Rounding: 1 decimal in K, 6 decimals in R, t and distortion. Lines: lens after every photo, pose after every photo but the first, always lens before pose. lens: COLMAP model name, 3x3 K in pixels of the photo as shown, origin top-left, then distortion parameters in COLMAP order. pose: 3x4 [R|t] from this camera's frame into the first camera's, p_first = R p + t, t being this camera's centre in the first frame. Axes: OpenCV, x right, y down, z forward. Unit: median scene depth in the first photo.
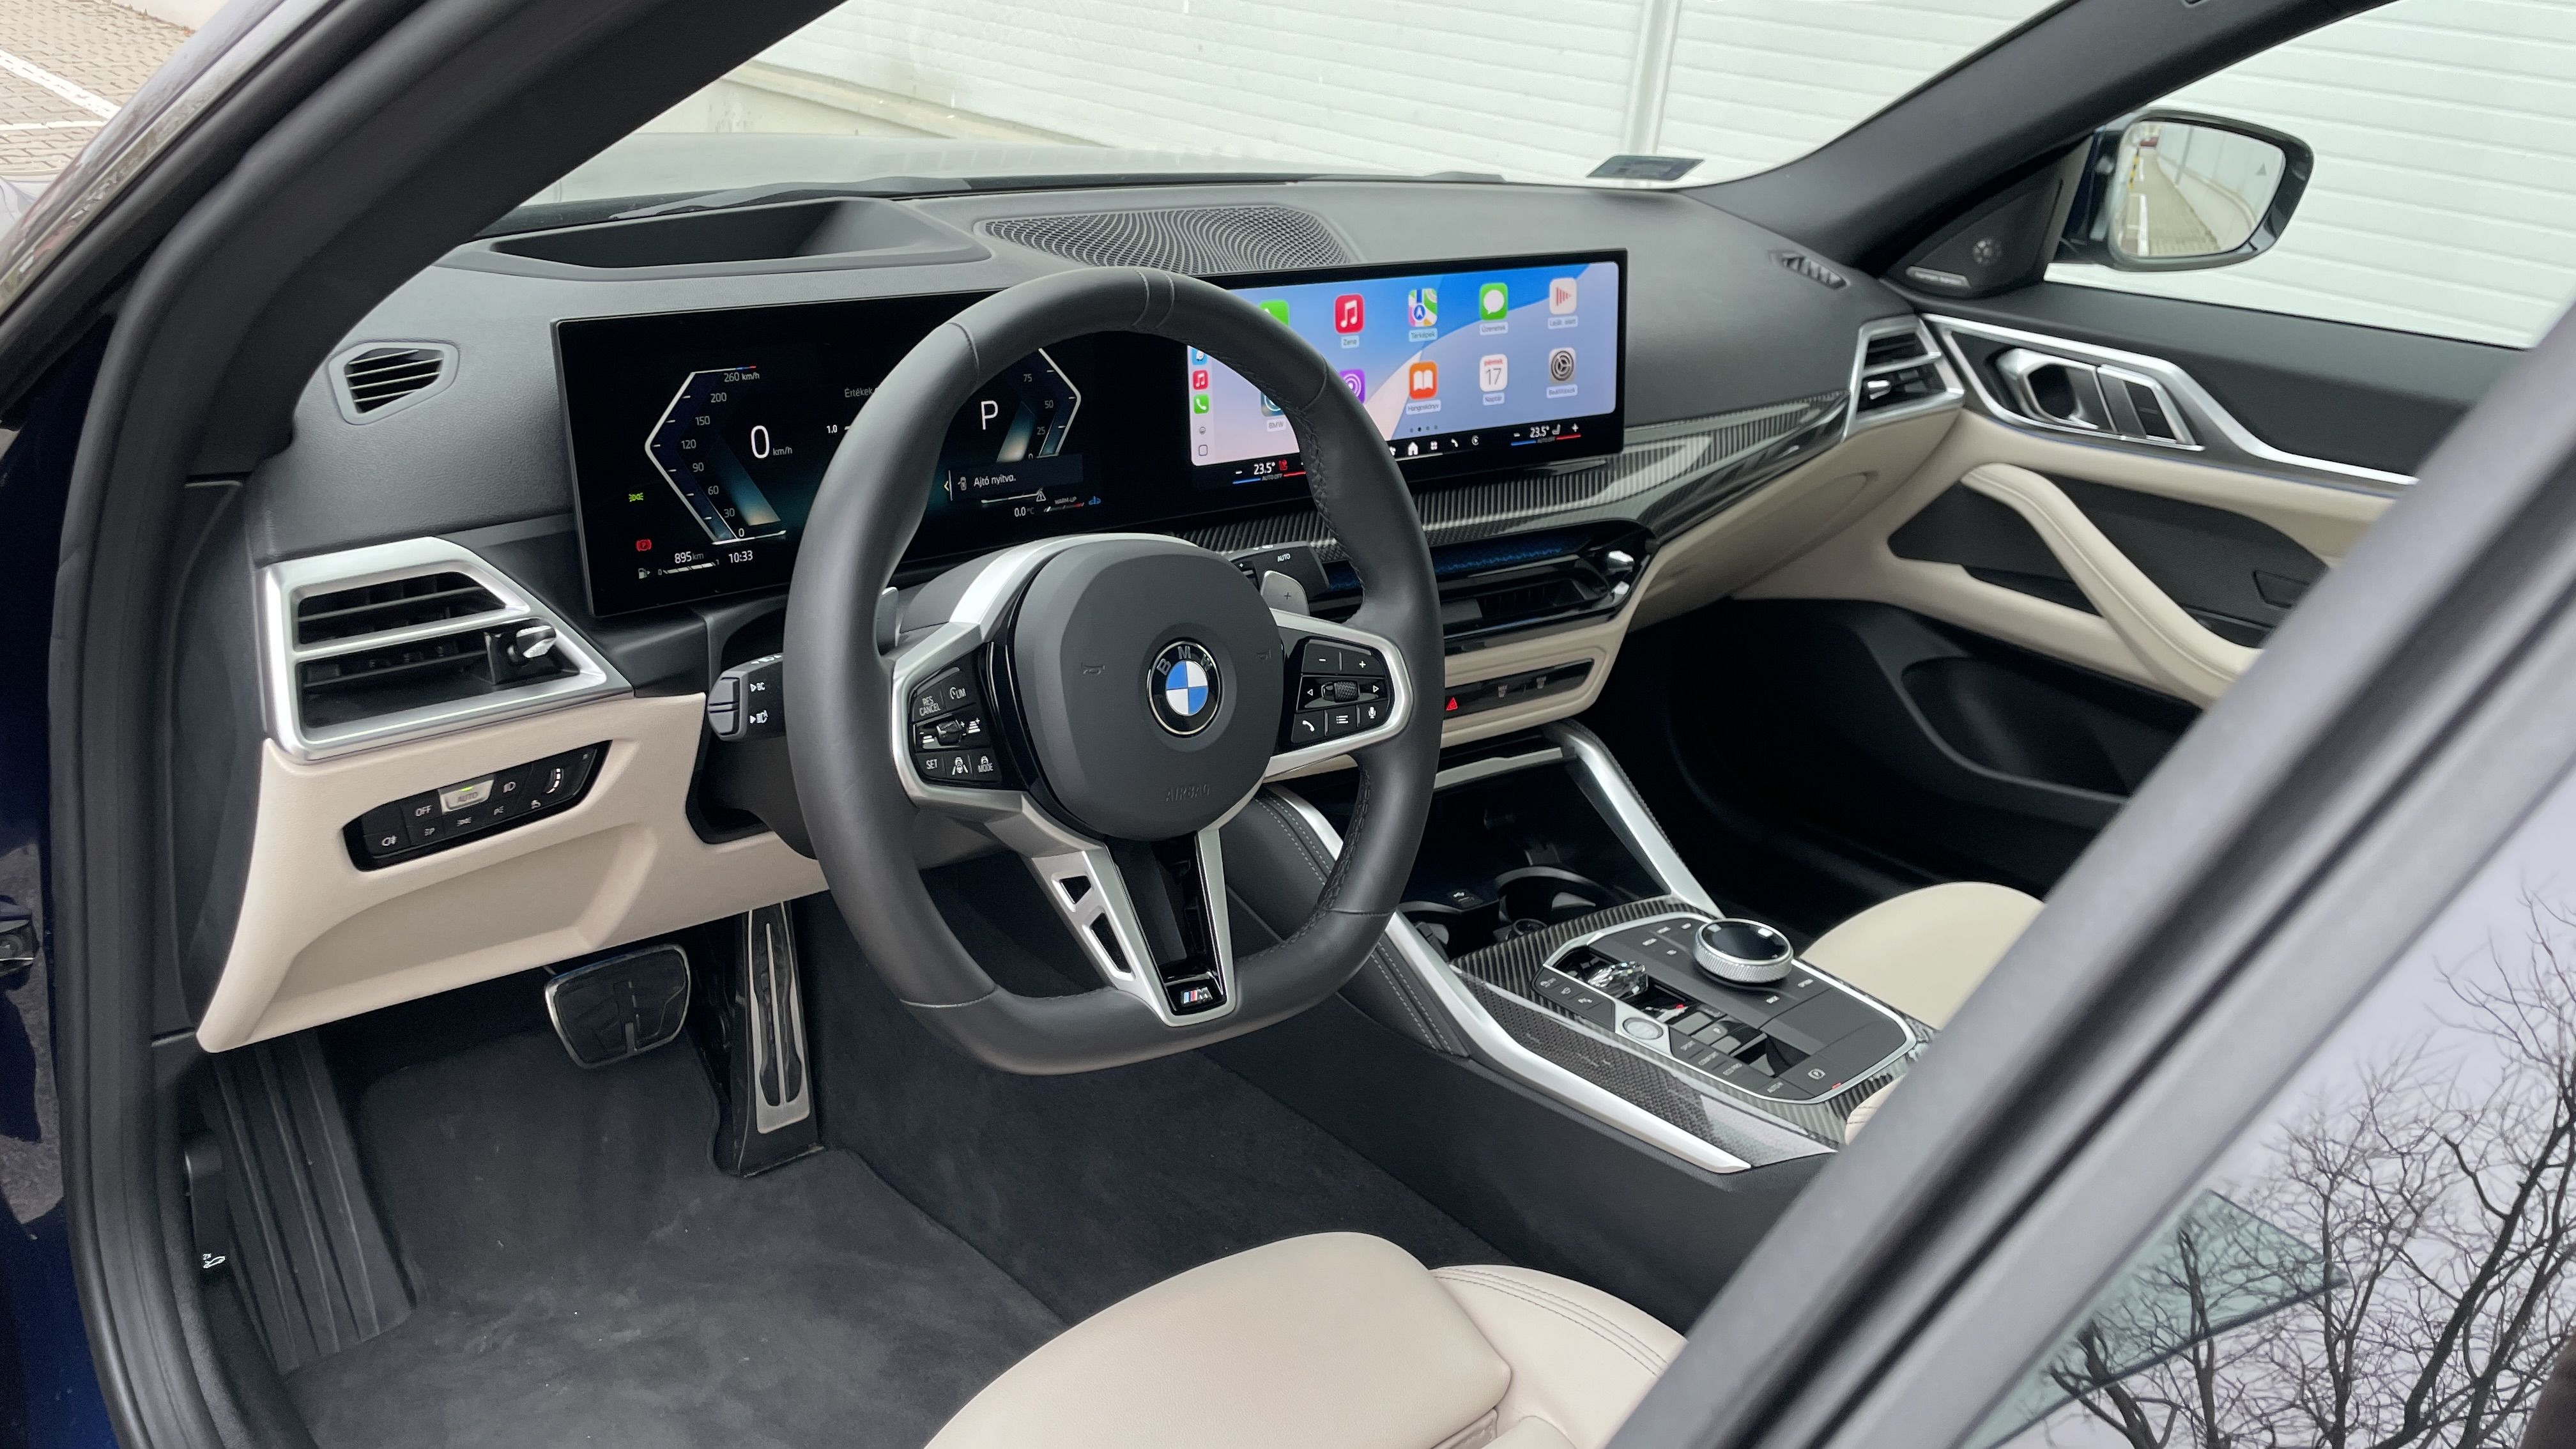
lens RADIAL K [[1958.0, 0, 1288.0], [0, 1958.0, 724.5], [0, 0, 1]] dist [0.008510, 0.000630]
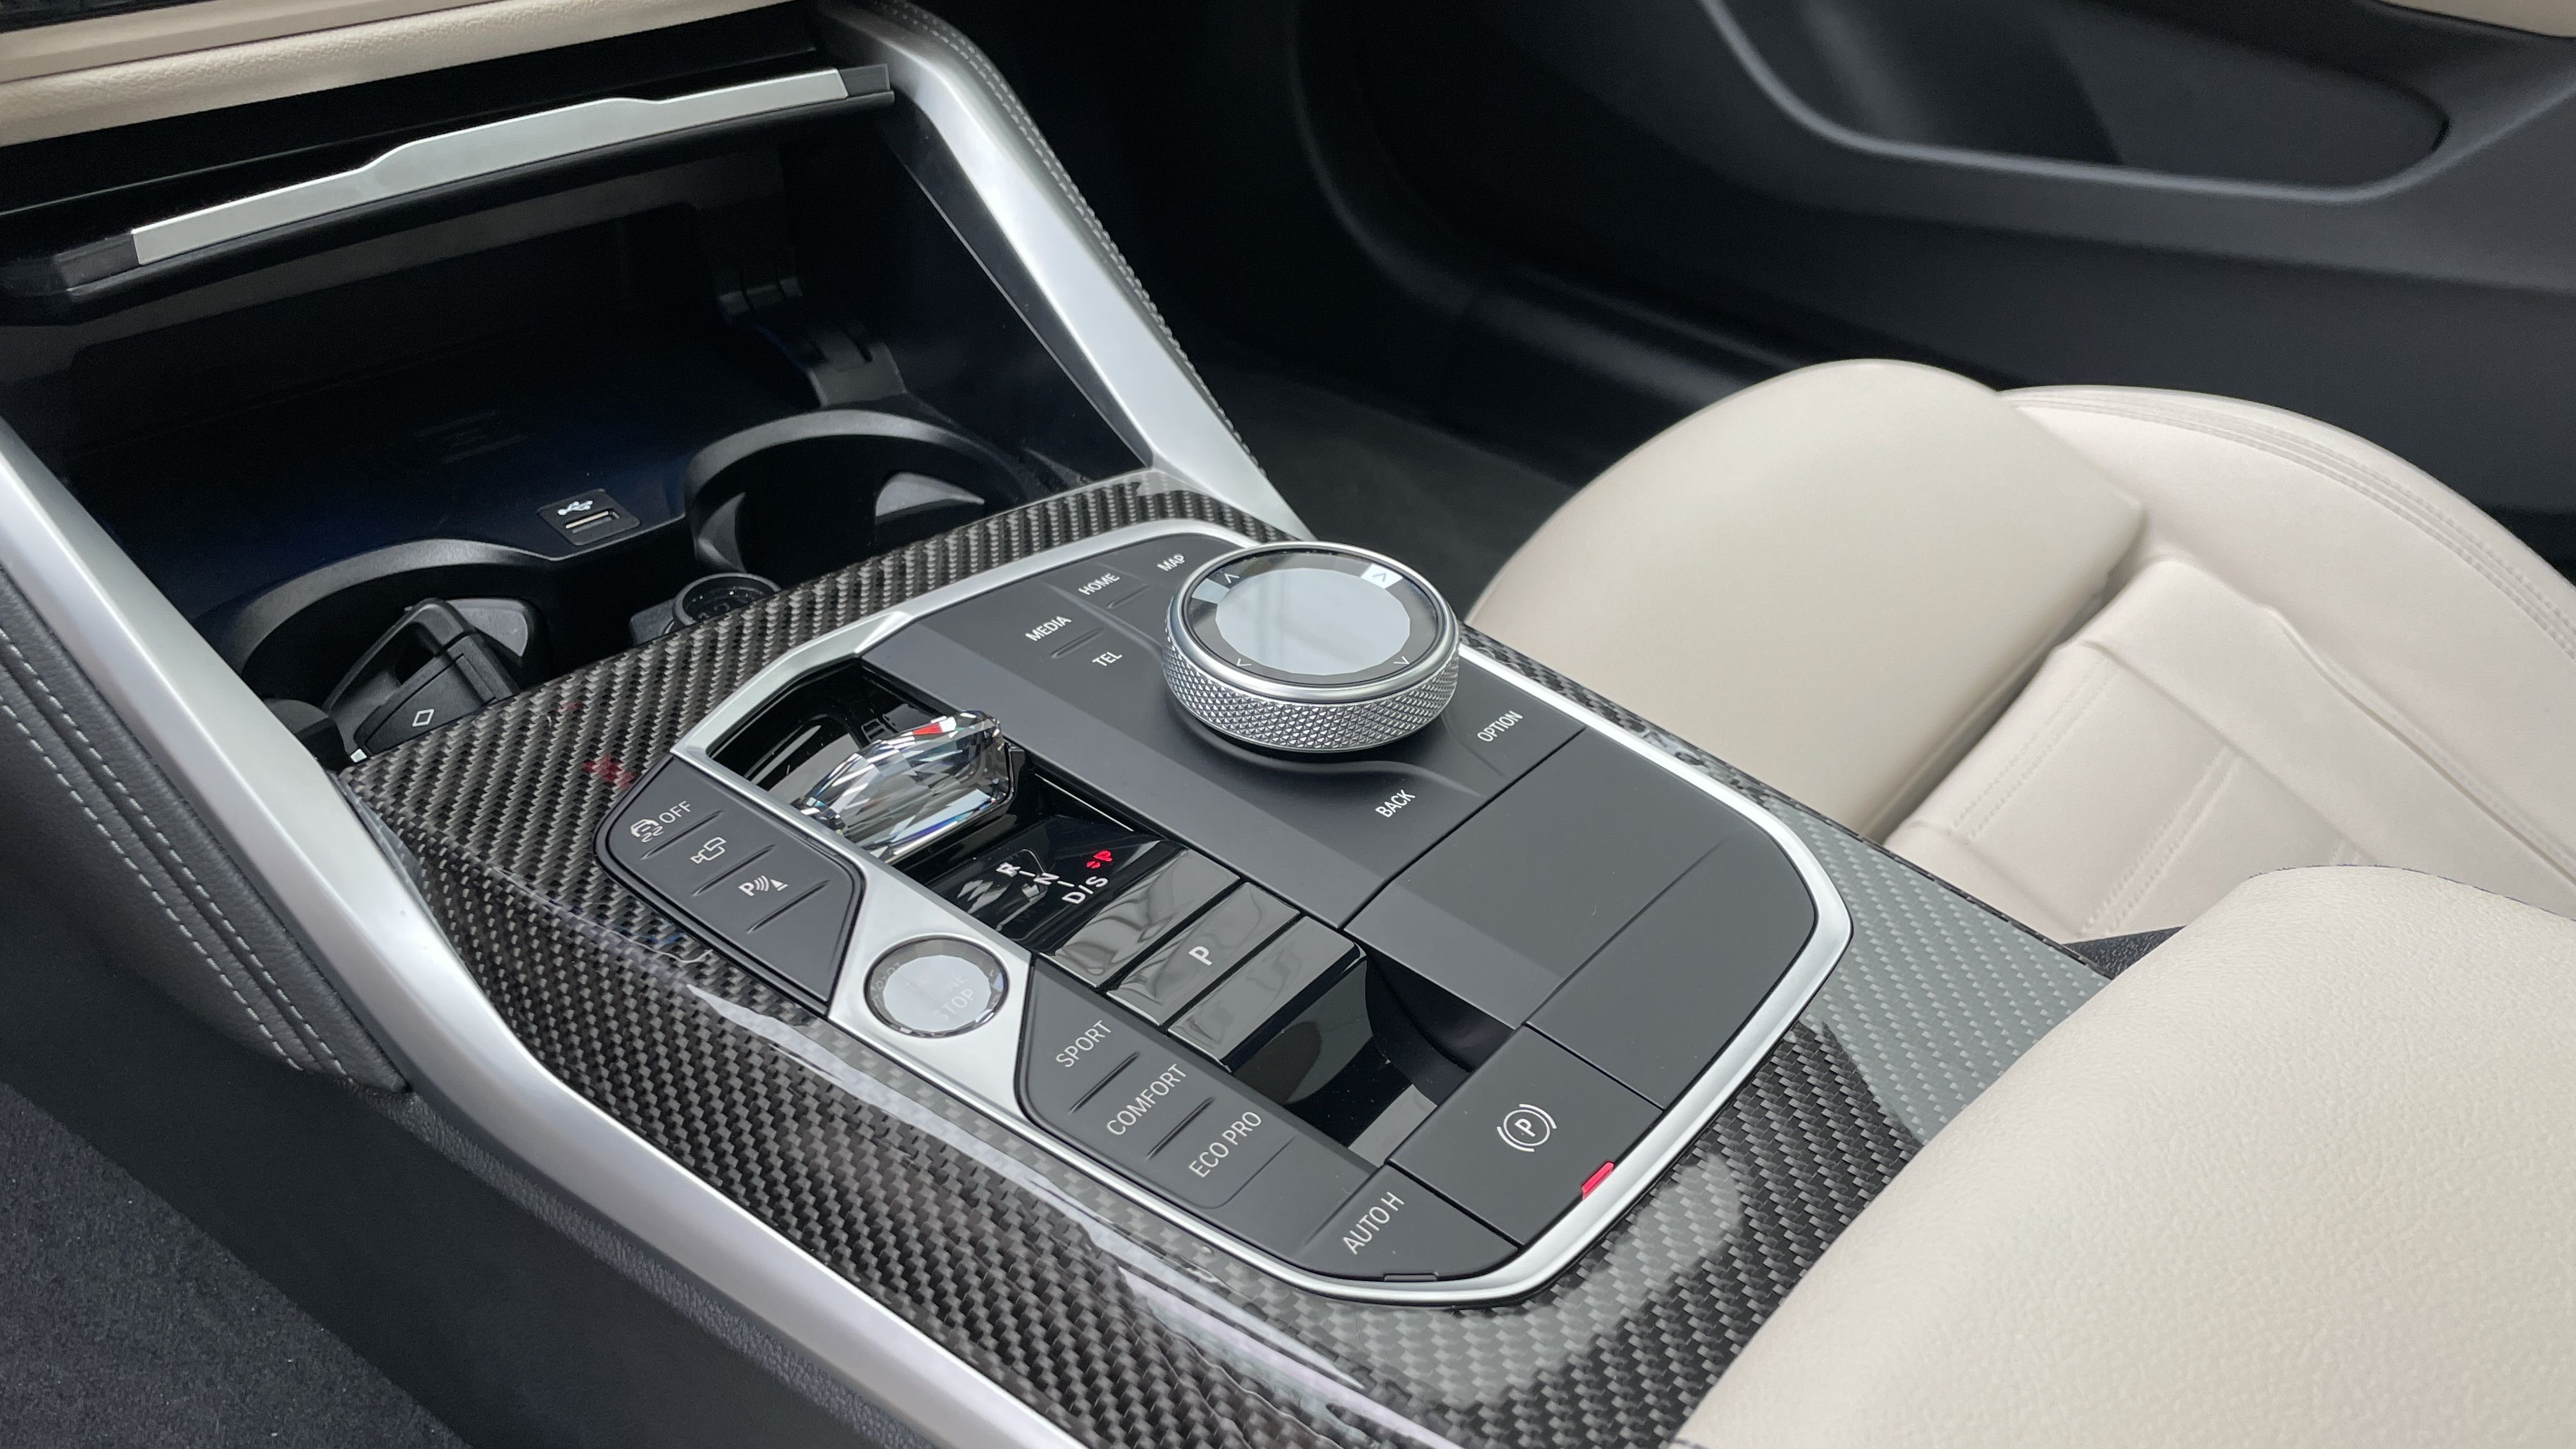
lens RADIAL K [[1958.0, 0, 1288.0], [0, 1958.0, 724.5], [0, 0, 1]] dist [0.008510, 0.000630]
pose [[0.990913, -0.085654, 0.103709, 0.185150], [0.057025, 0.965830, 0.252824, 0.043550], [-0.121821, -0.244613, 0.961938, 0.654331]]
